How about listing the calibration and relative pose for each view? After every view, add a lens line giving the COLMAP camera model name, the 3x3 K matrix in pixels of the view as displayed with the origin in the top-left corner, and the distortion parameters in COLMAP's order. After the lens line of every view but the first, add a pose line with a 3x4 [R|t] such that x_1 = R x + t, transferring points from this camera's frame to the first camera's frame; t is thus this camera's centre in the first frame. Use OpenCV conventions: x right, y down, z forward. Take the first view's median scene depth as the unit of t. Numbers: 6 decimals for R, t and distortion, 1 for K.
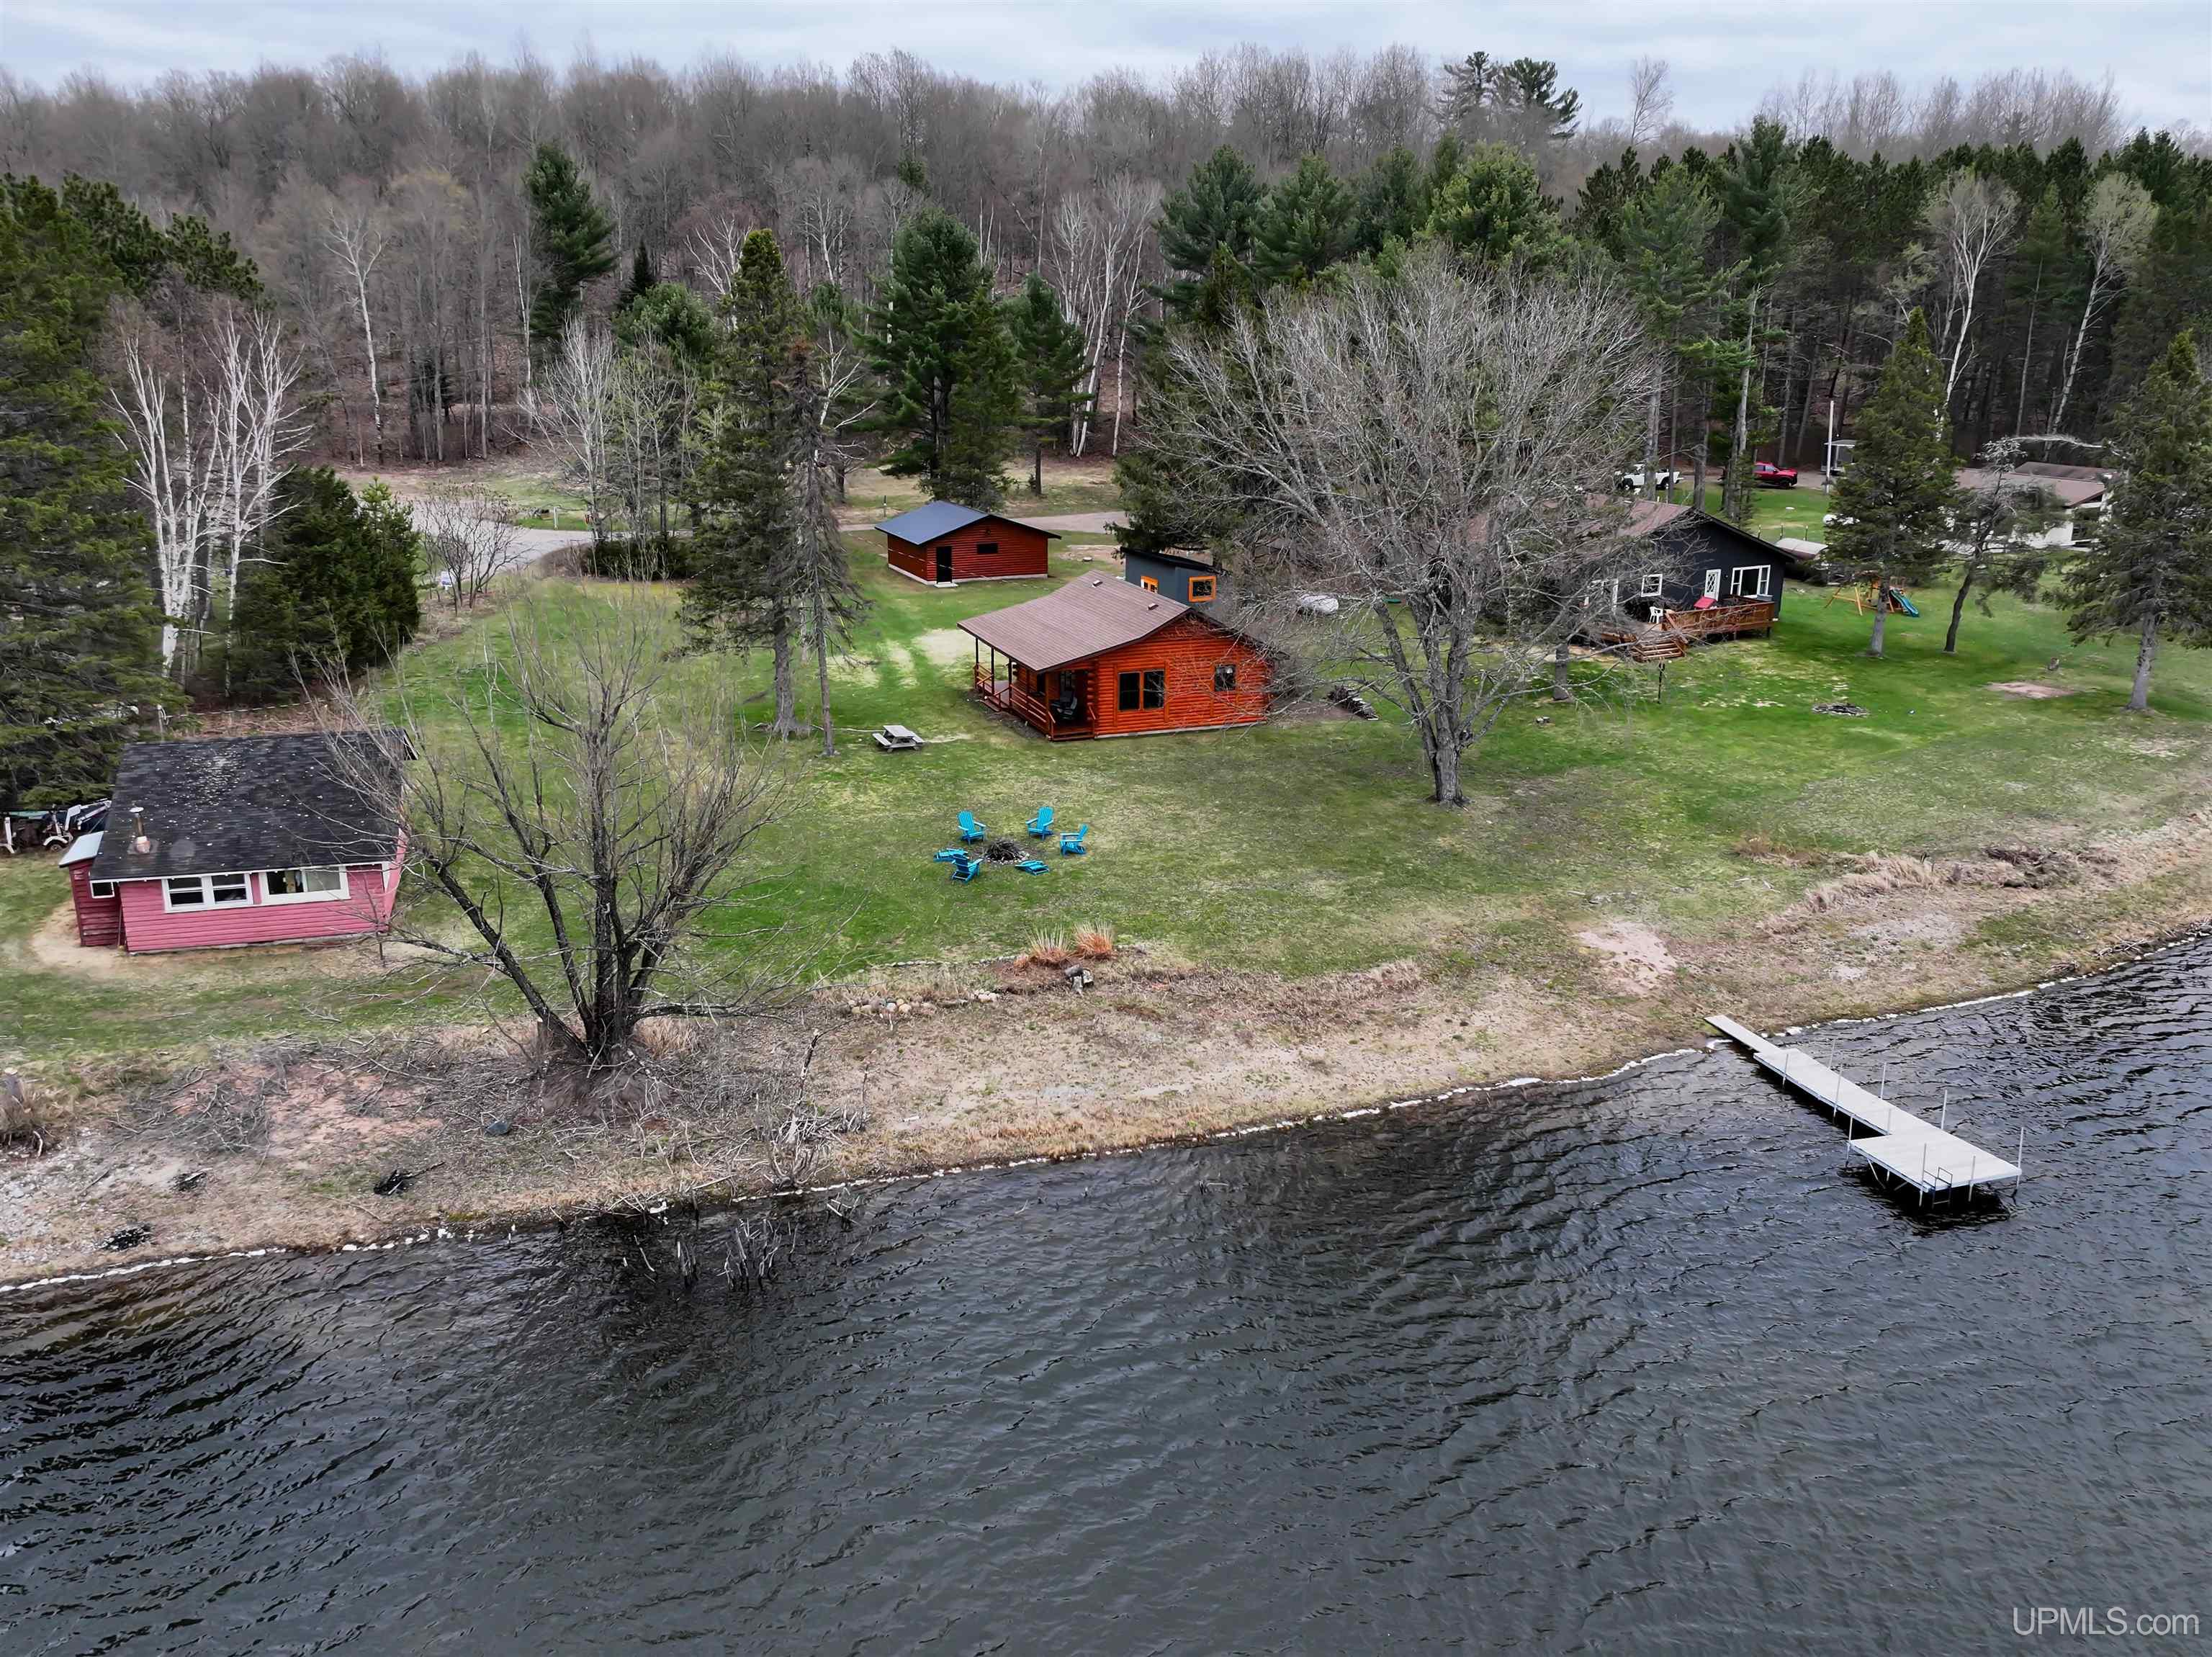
lens RADIAL K [[1798.3, 0, 1105.0], [0, 1798.3, 830.8], [0, 0, 1]] dist [0.009197, -0.009450]
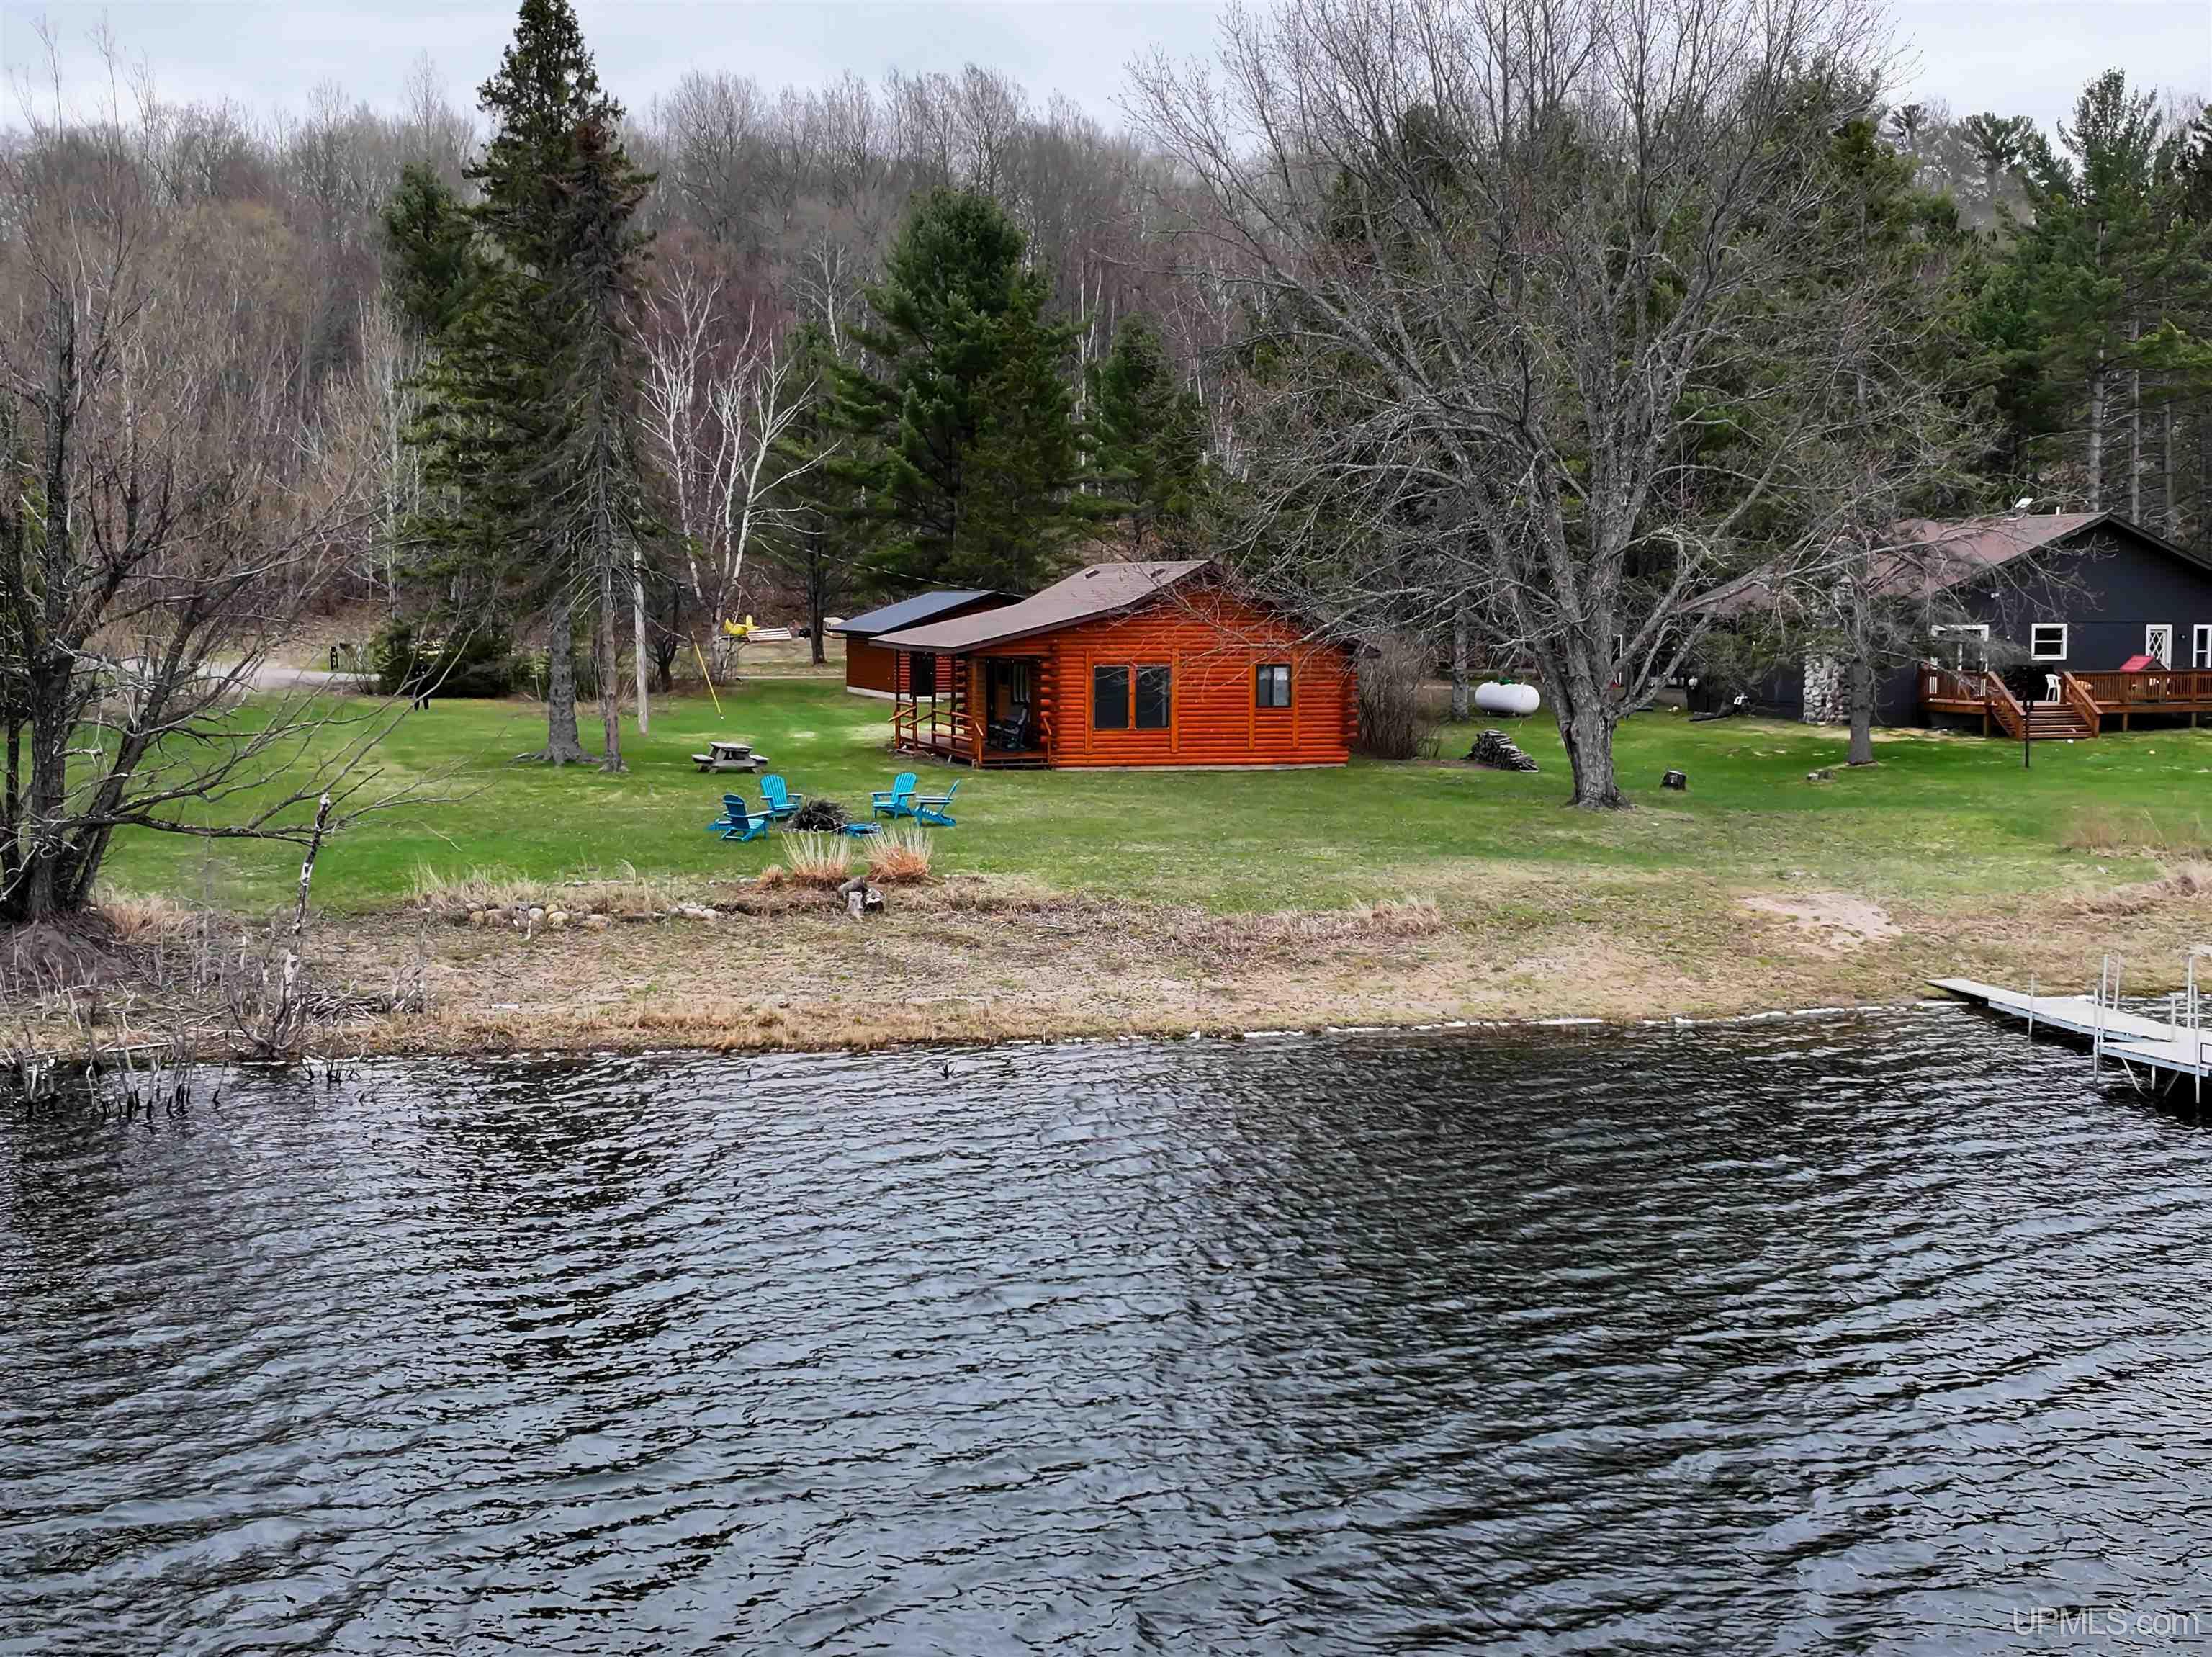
lens RADIAL K [[2953.4, 0, 1098.7], [0, 2953.4, 828.8], [0, 0, 1]] dist [0.014823, 0.000000]
pose [[0.995027, 0.005884, -0.099434, 0.111936], [-0.026643, 0.977602, -0.208768, 0.180652], [0.095979, 0.210379, 0.972897, 0.027874]]
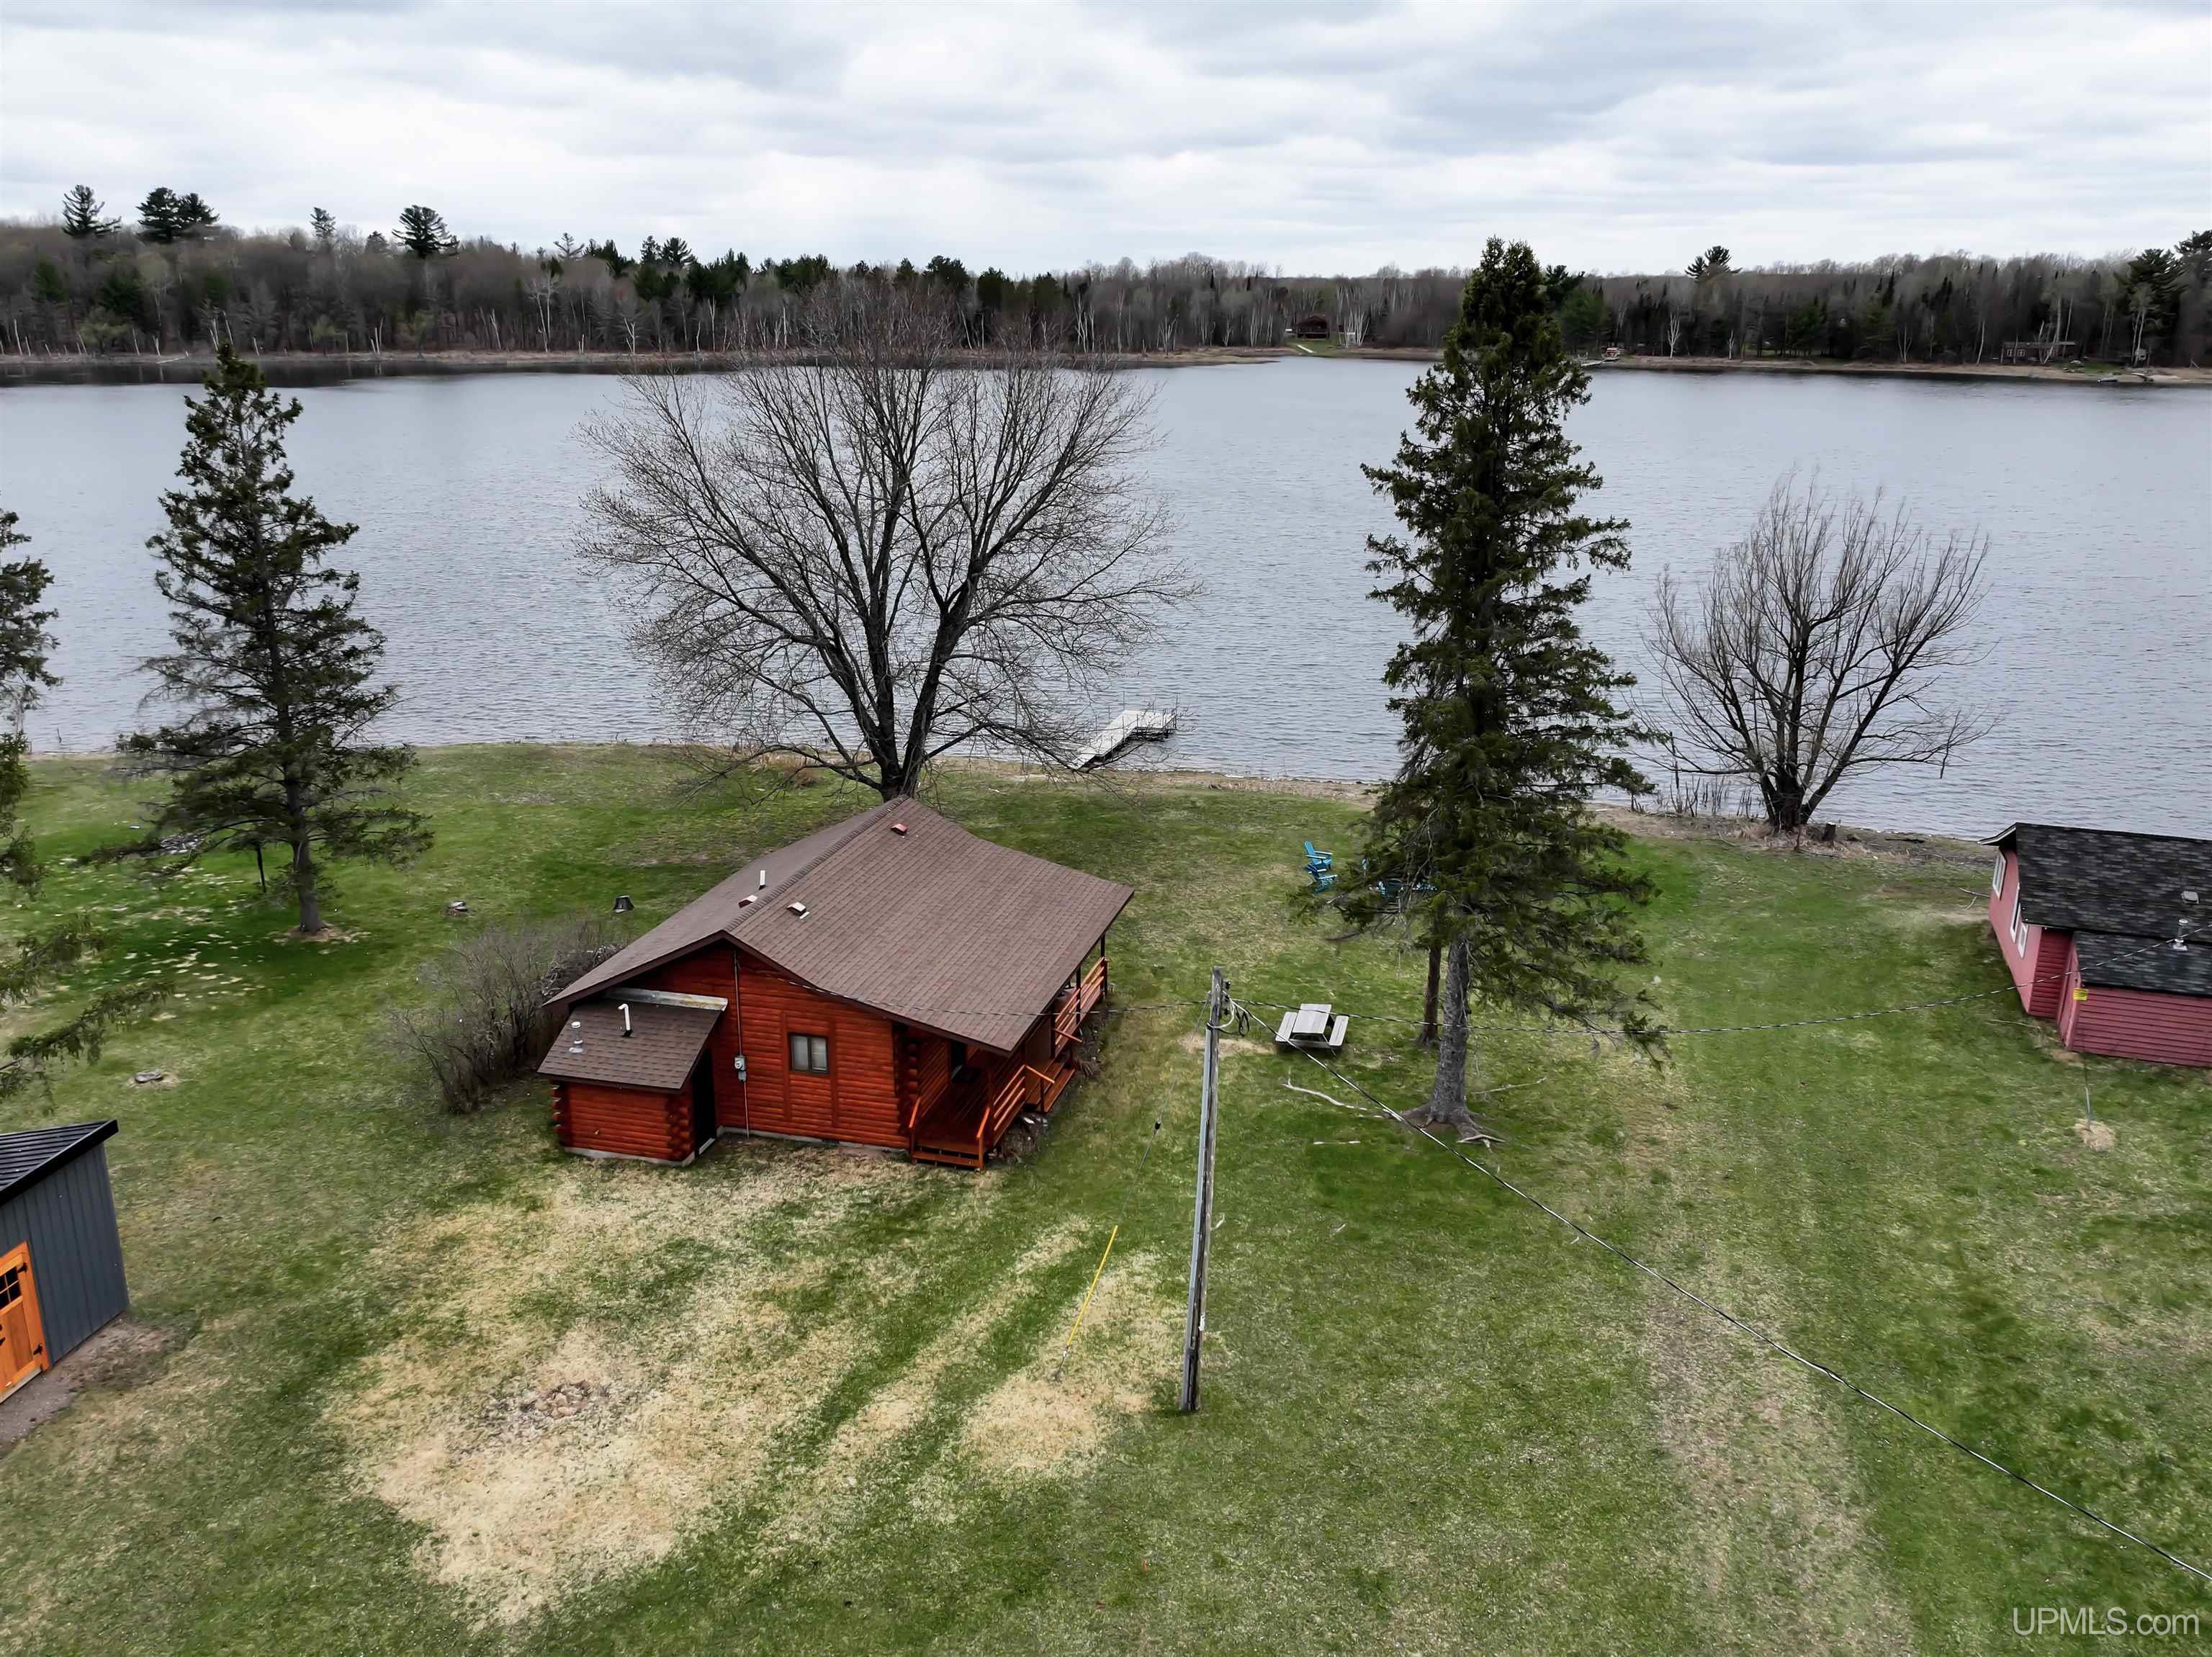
lens RADIAL K [[1798.3, 0, 1097.9], [0, 1798.3, 825.3], [0, 0, 1]] dist [0.009197, -0.009450]
pose [[-0.812739, -0.176908, 0.555121, -0.396899], [0.158375, 0.849829, 0.502700, -0.449686], [-0.560690, 0.496481, -0.662671, 1.429292]]
